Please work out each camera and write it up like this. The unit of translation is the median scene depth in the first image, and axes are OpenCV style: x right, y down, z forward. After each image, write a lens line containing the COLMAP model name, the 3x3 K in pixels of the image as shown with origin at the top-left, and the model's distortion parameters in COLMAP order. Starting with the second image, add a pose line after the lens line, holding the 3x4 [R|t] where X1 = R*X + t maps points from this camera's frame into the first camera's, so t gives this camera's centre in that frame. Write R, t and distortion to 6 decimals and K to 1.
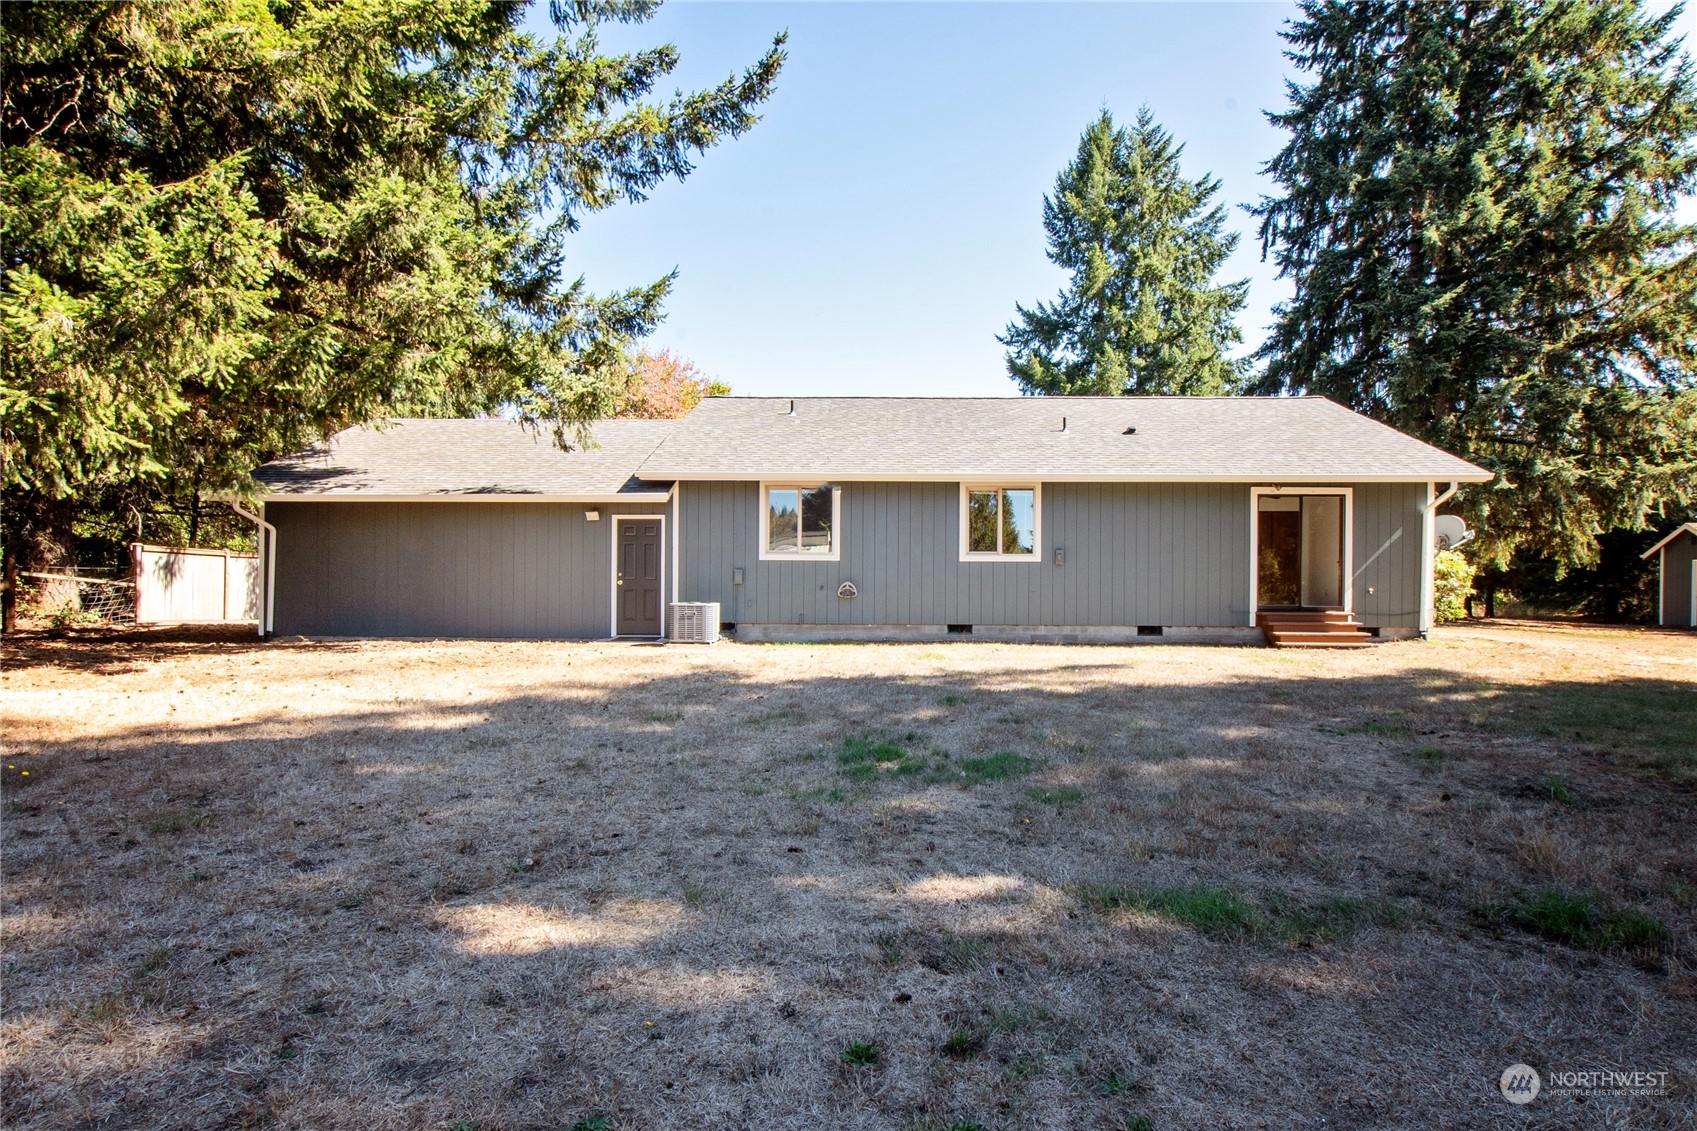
lens RADIAL K [[916.7, 0, 848.1], [0, 916.7, 561.7], [0, 0, 1]] dist [0.010537, -0.002348]
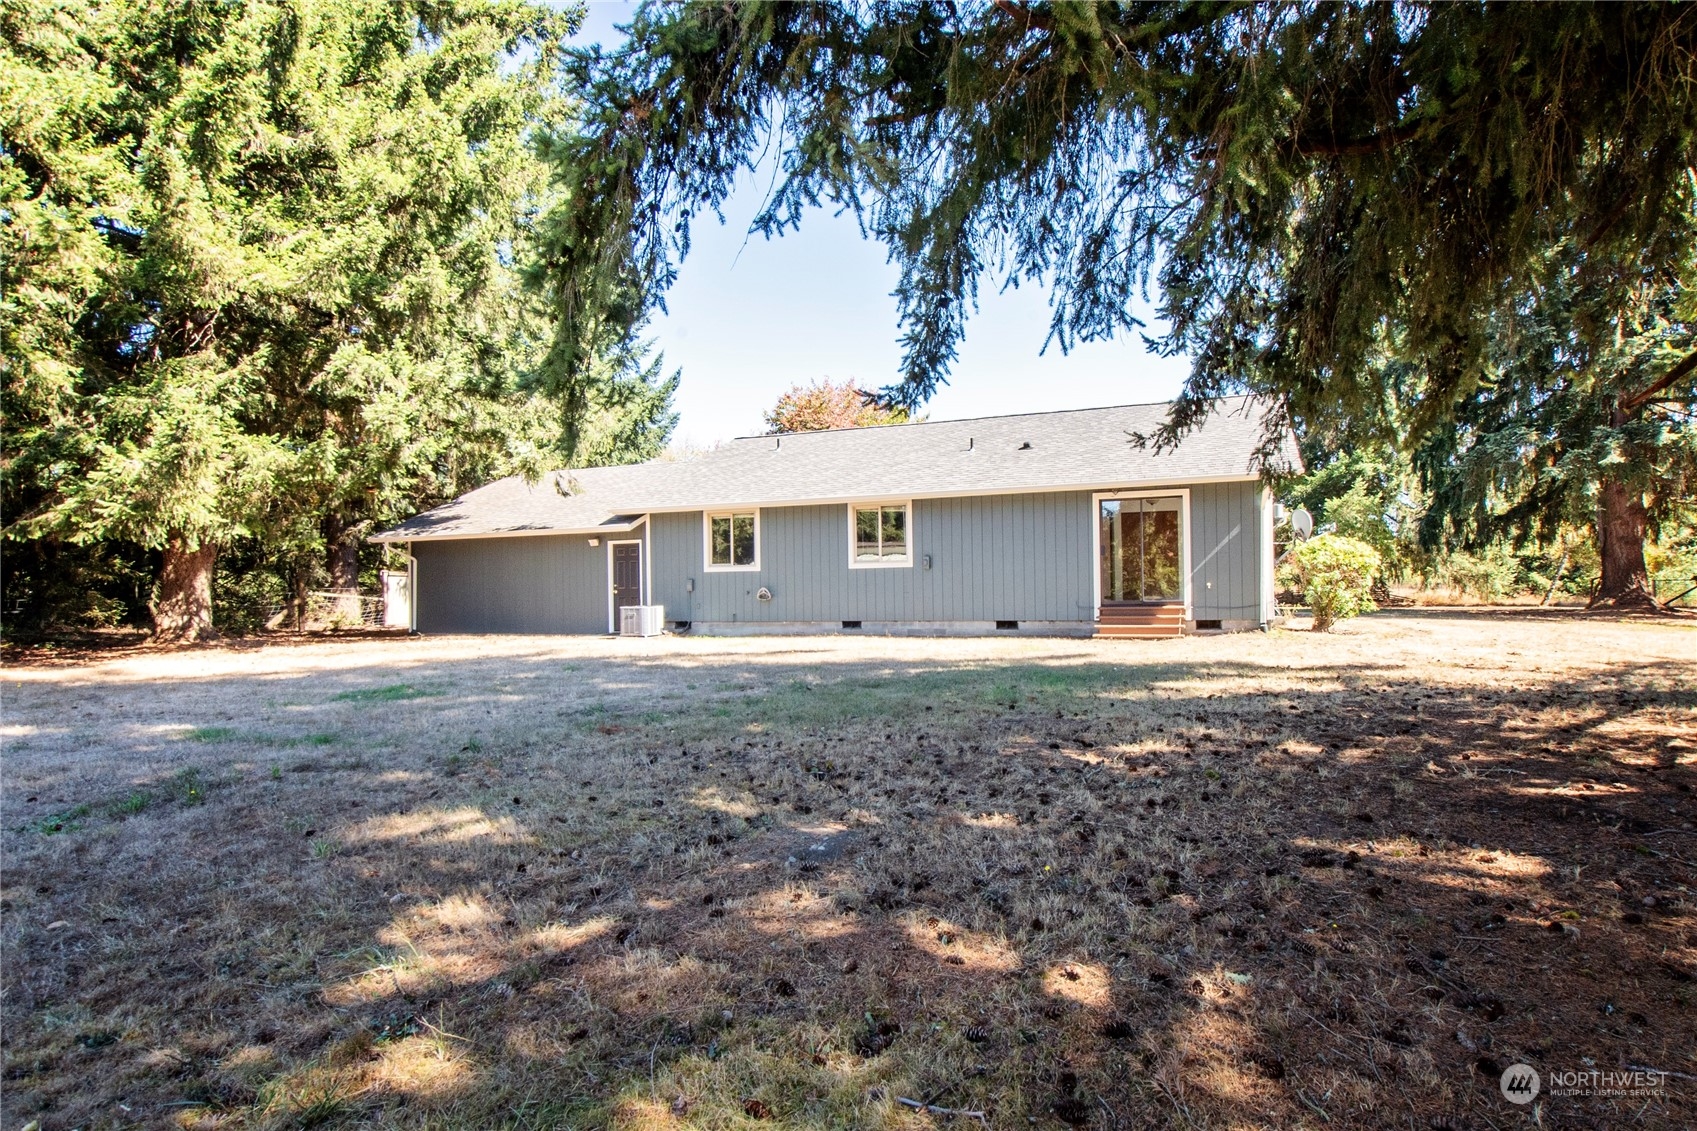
lens RADIAL K [[916.7, 0, 848.9], [0, 916.7, 575.6], [0, 0, 1]] dist [0.010537, -0.002348]
pose [[0.934919, -0.025987, -0.353909, 0.547737], [0.029159, 0.999568, 0.003631, 0.004428], [0.353662, -0.013714, 0.935273, -0.126710]]
